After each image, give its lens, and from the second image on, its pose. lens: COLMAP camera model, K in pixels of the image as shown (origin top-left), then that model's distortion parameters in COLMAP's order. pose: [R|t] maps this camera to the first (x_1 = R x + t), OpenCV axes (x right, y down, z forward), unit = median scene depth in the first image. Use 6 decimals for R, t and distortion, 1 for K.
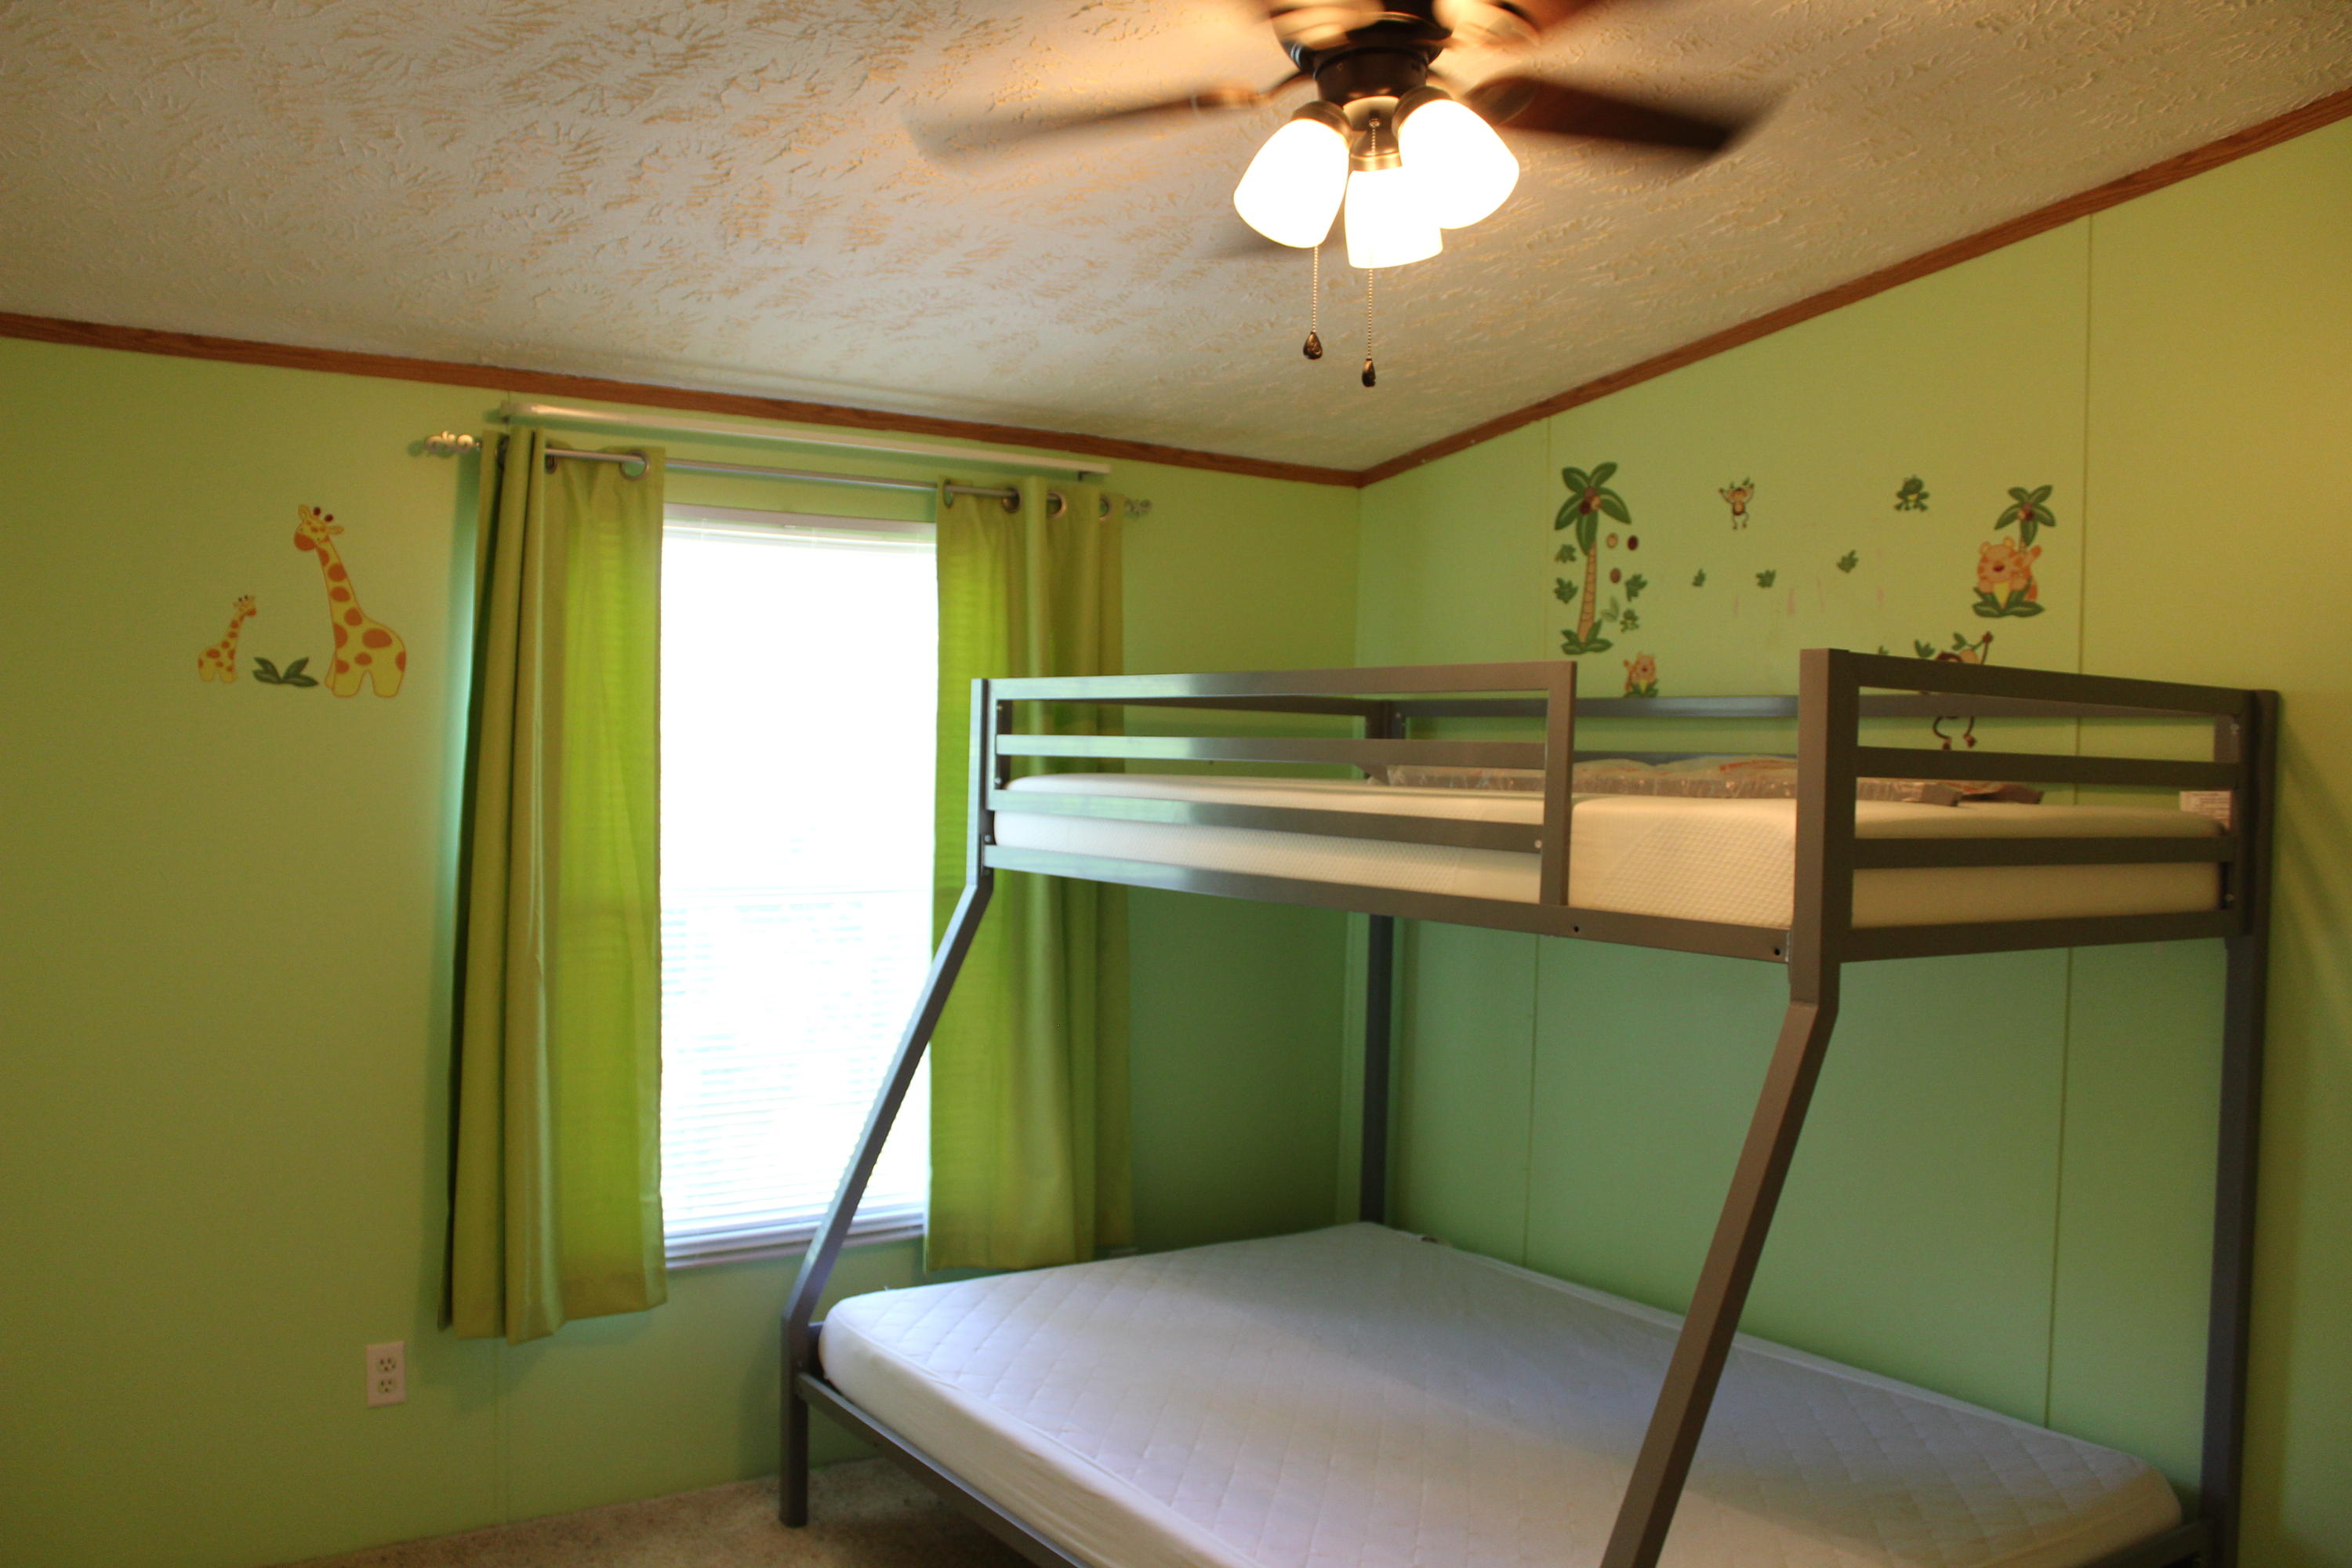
lens RADIAL K [[1919.1, 0, 1176.0], [0, 1919.1, 784.0], [0, 0, 1]] dist [-0.190739, 0.165682]
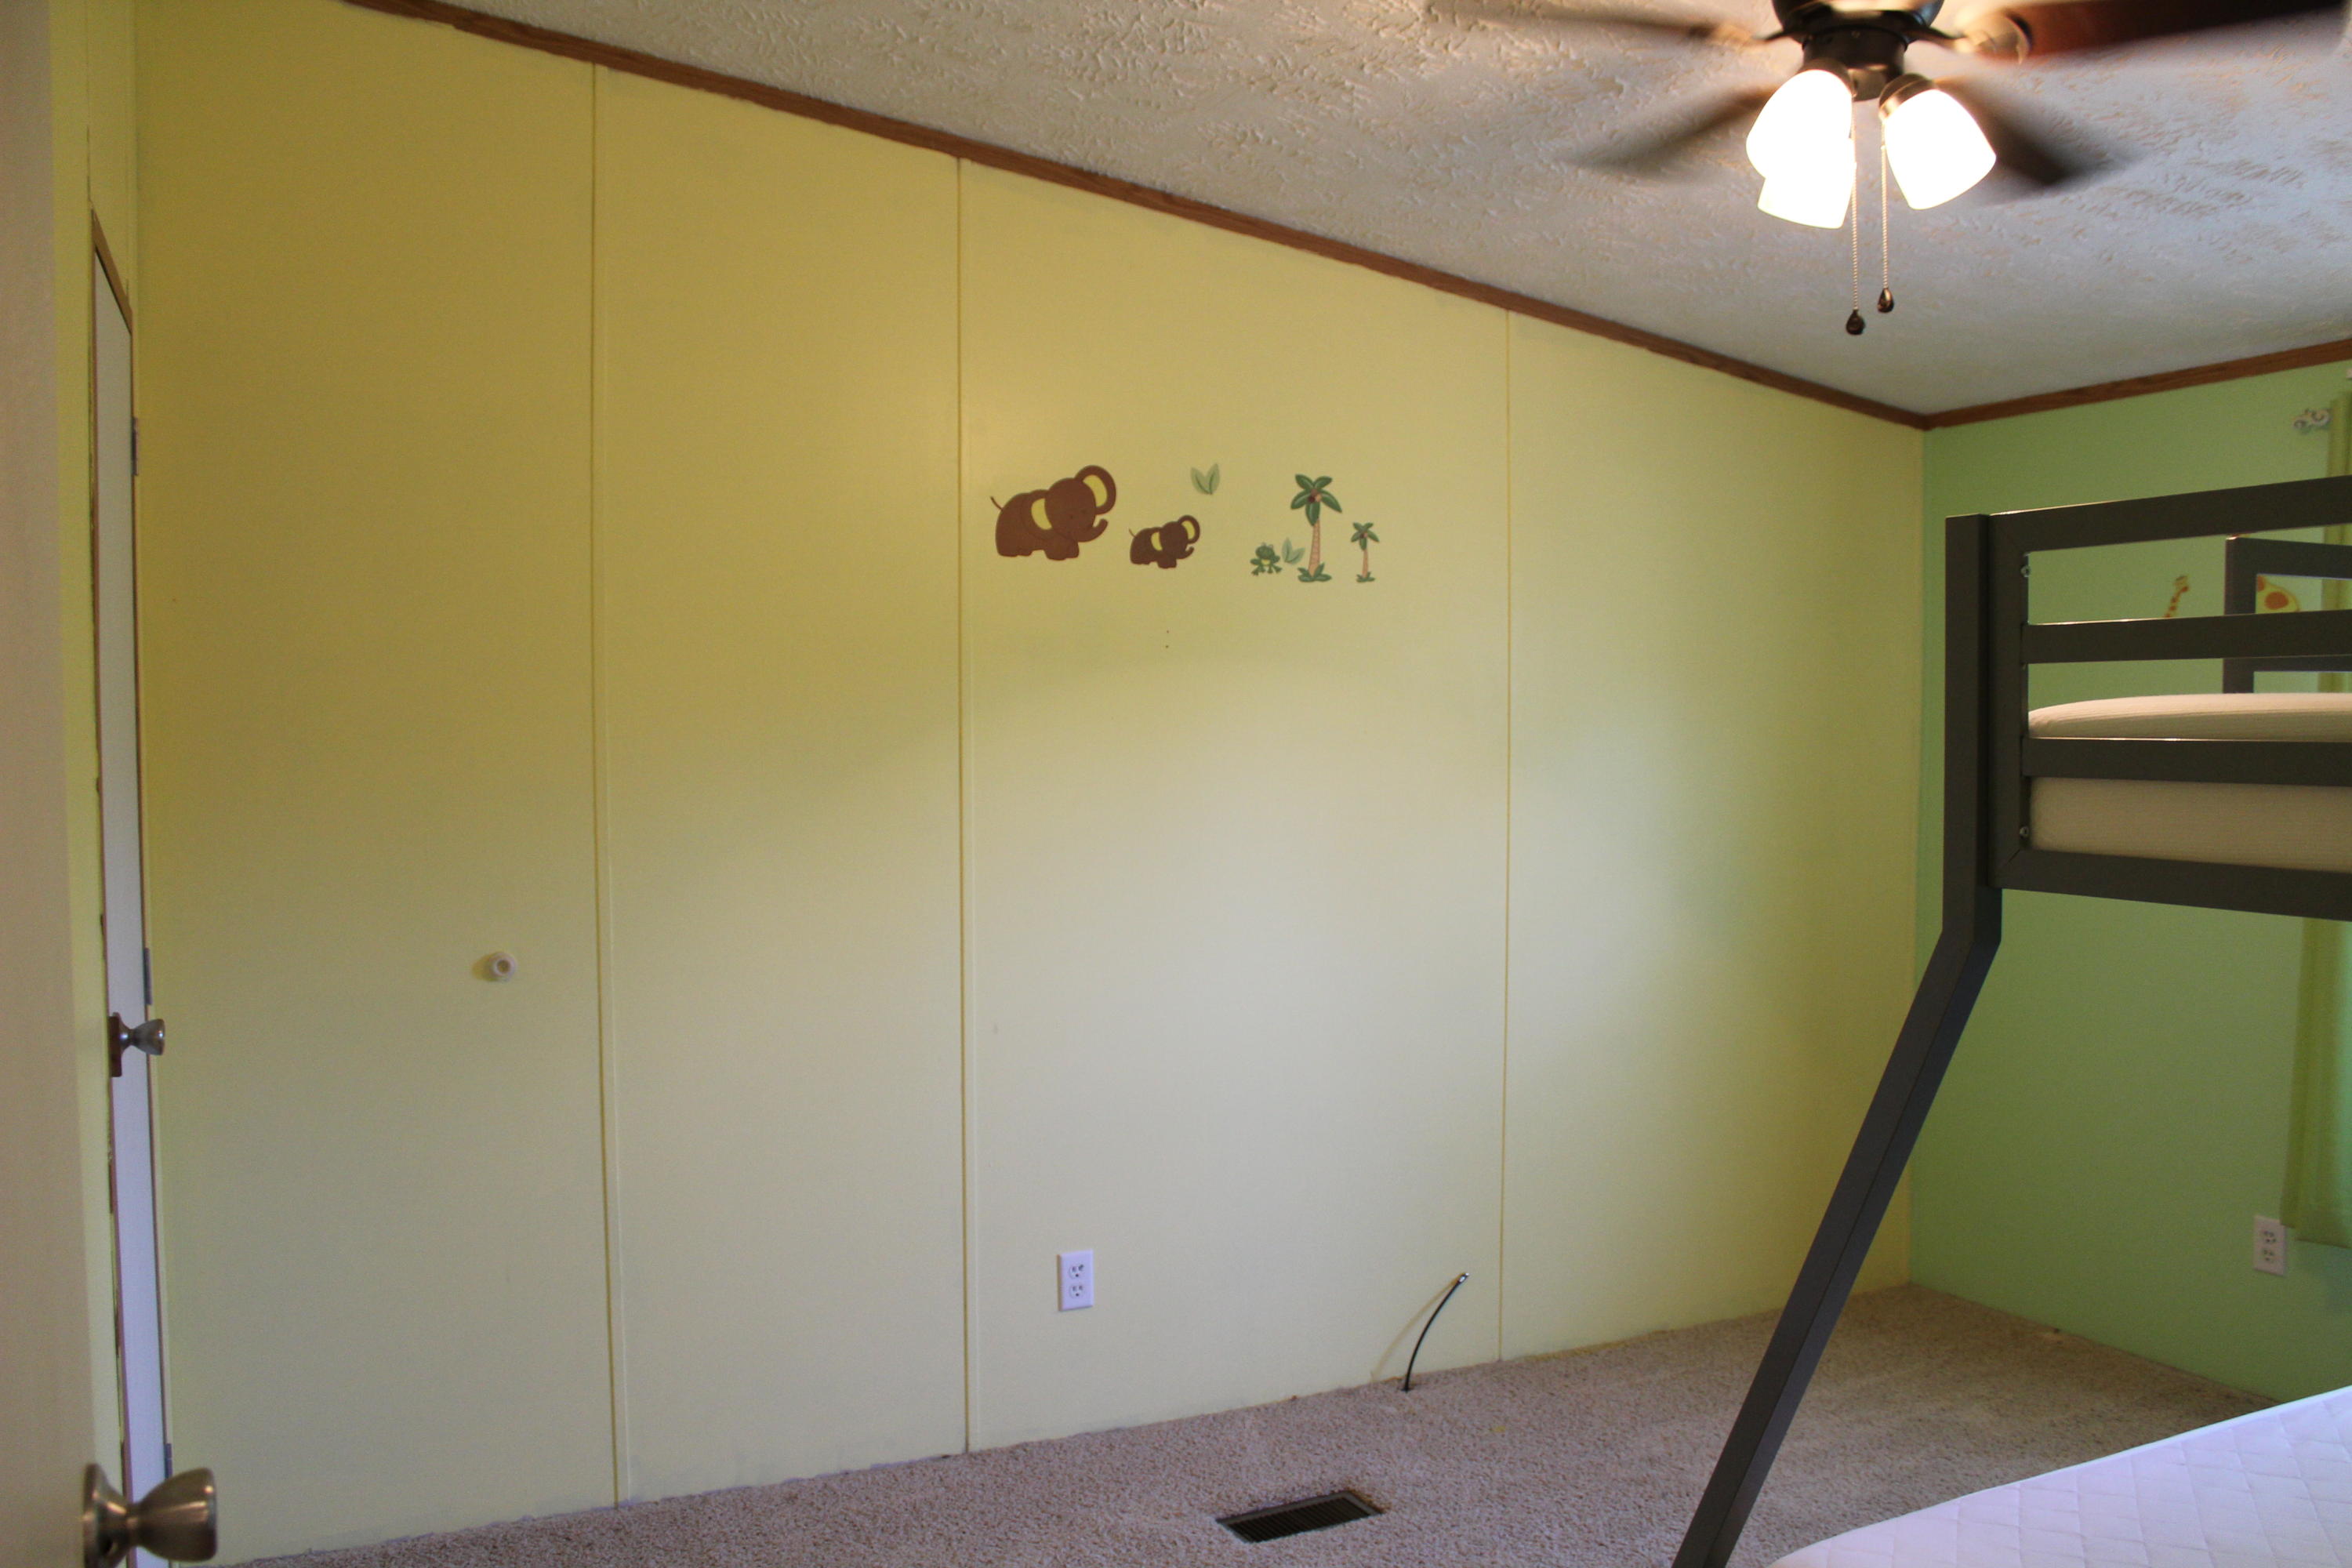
lens RADIAL K [[1919.1, 0, 1176.0], [0, 1919.1, 784.0], [0, 0, 1]] dist [-0.190739, 0.165682]
pose [[-0.138185, 0.020910, -0.990186, 1.166016], [-0.029930, 0.999232, 0.025278, 0.038898], [0.989954, 0.033129, -0.137453, 0.709492]]
